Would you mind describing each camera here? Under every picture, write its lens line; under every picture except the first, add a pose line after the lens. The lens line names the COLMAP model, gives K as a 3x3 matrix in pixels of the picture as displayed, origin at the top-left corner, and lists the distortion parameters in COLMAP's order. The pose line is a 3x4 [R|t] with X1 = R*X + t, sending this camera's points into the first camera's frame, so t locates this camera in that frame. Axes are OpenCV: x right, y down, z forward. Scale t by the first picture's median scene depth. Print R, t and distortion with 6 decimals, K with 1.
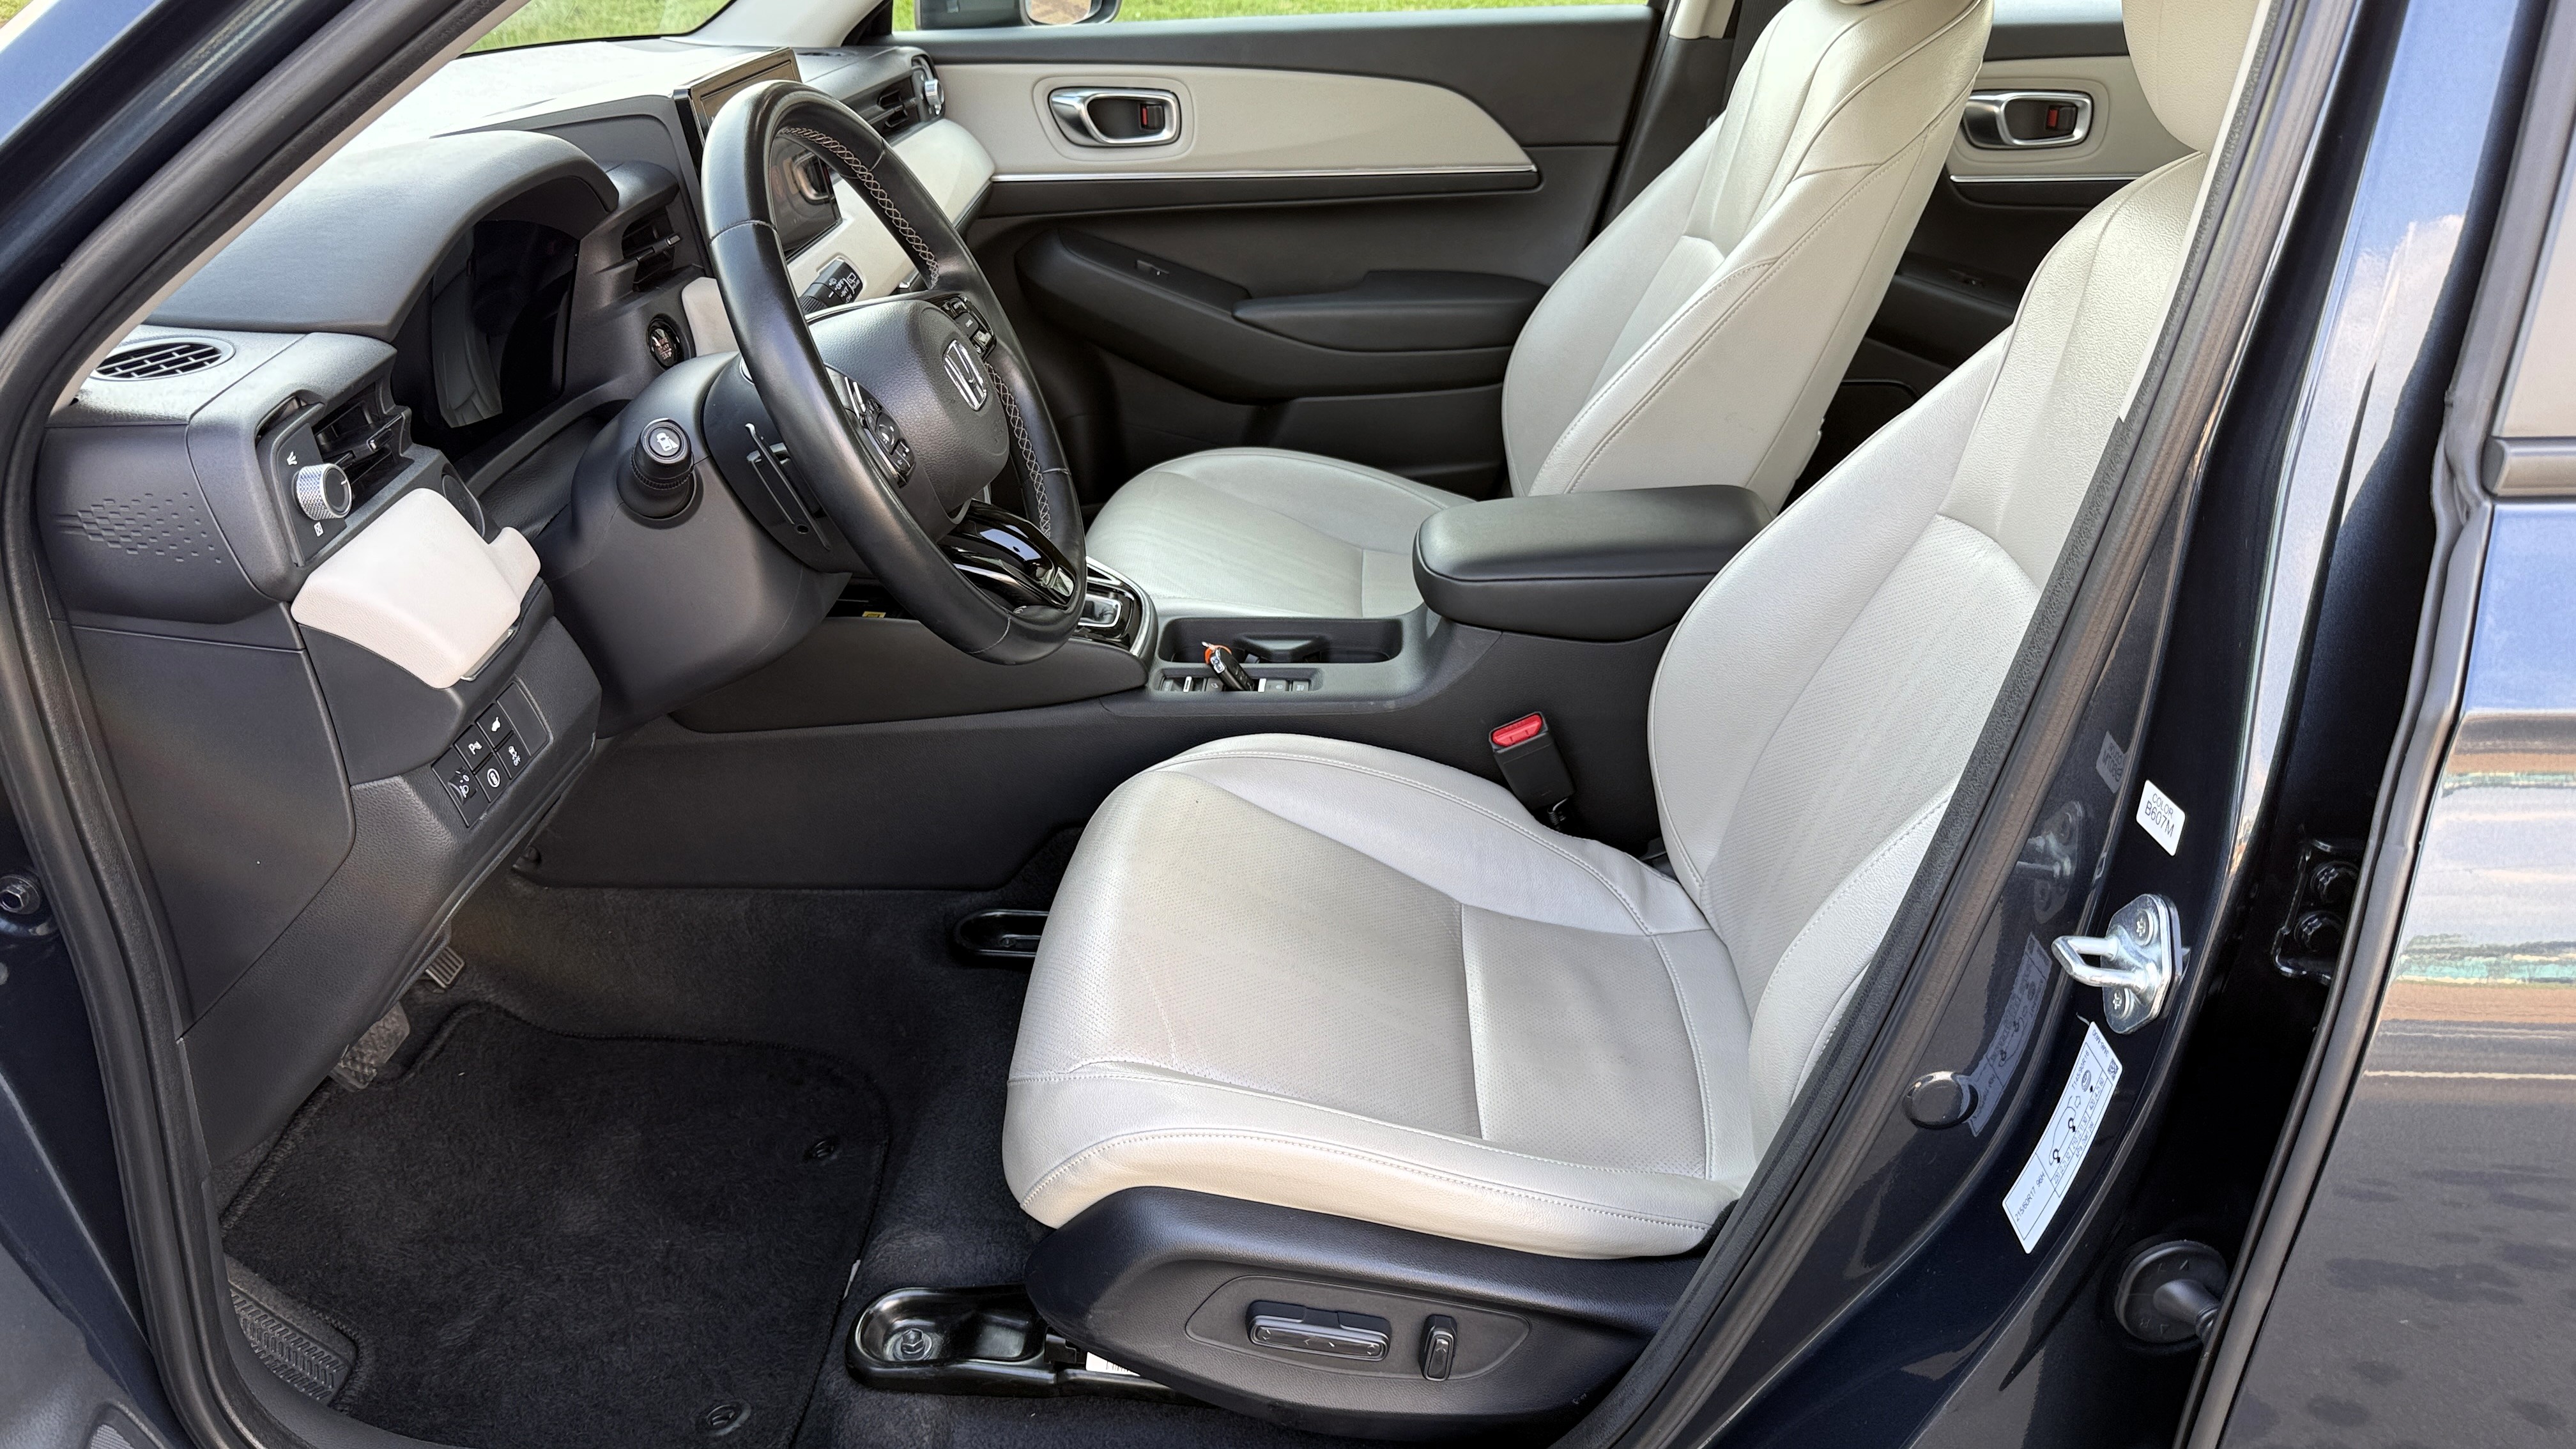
lens RADIAL K [[1883.1, 0, 1288.0], [0, 1883.1, 724.5], [0, 0, 1]] dist [-0.005521, -0.000572]
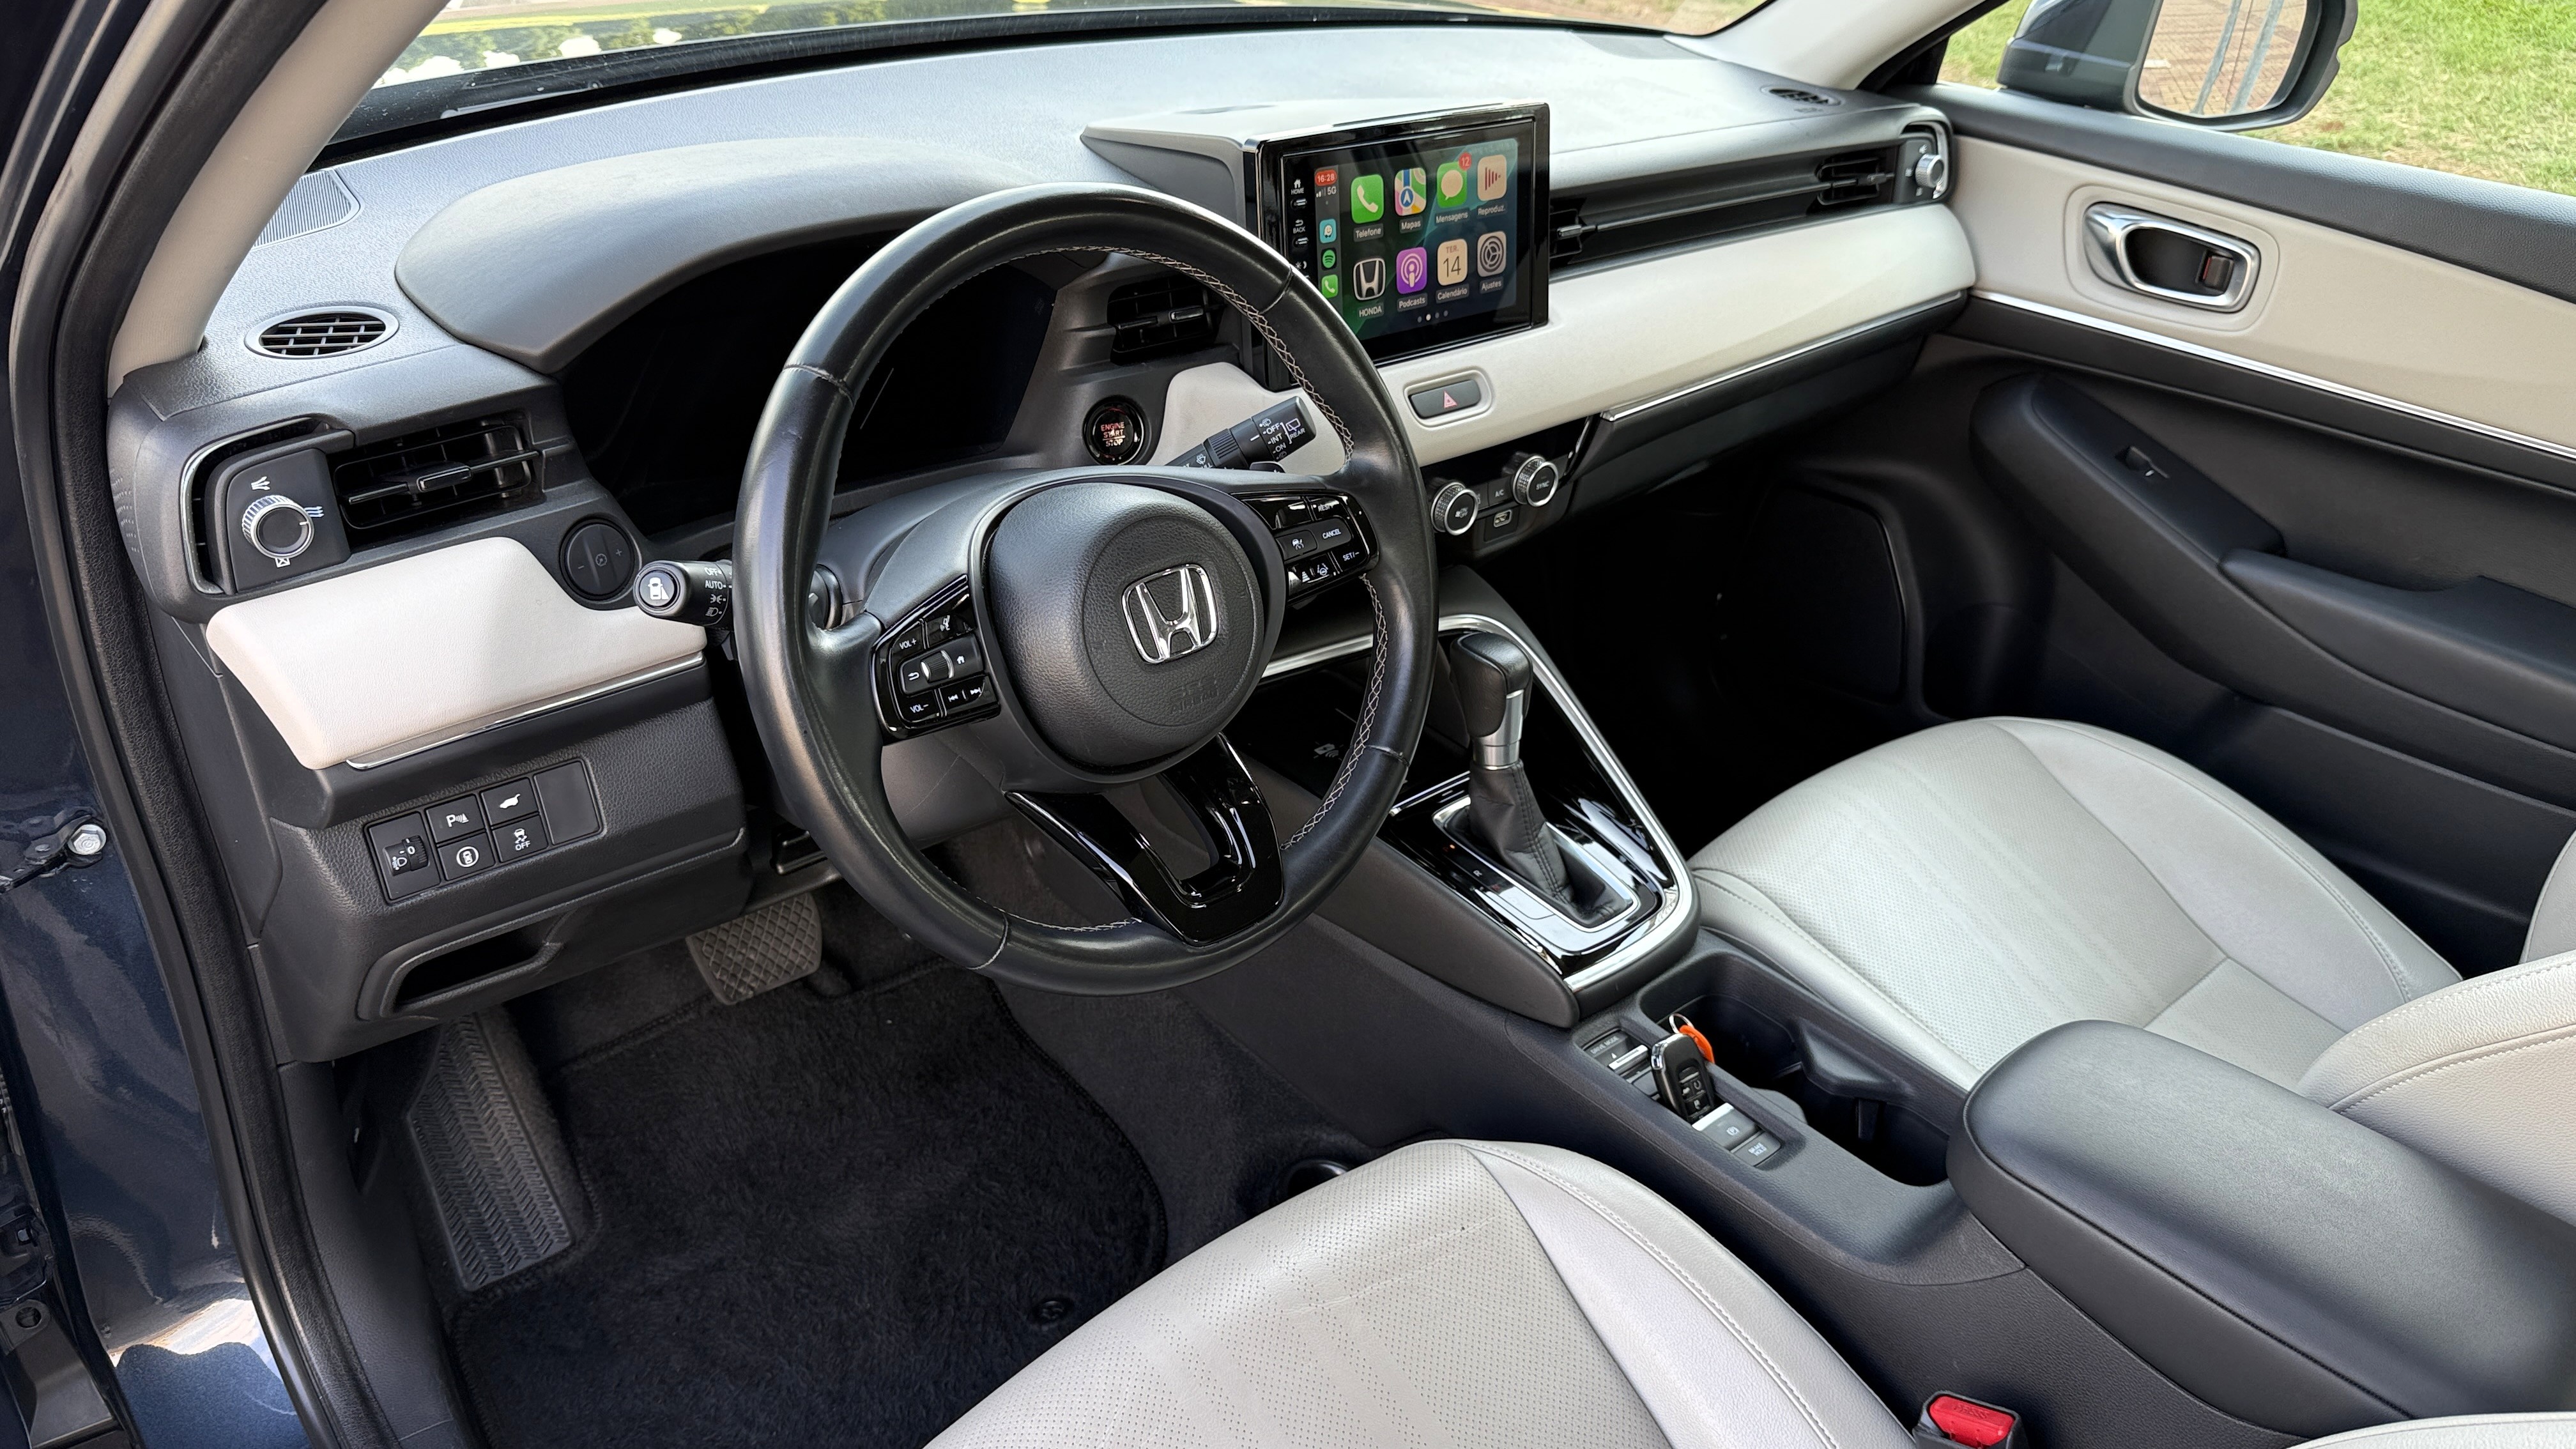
lens RADIAL K [[1837.8, 0, 1288.0], [0, 1837.8, 724.5], [0, 0, 1]] dist [0.117654, -0.218635]
pose [[0.684656, 0.406885, -0.604723, 0.238204], [-0.376152, 0.907900, 0.185003, -0.222791], [0.624304, 0.100804, 0.774651, 0.348061]]
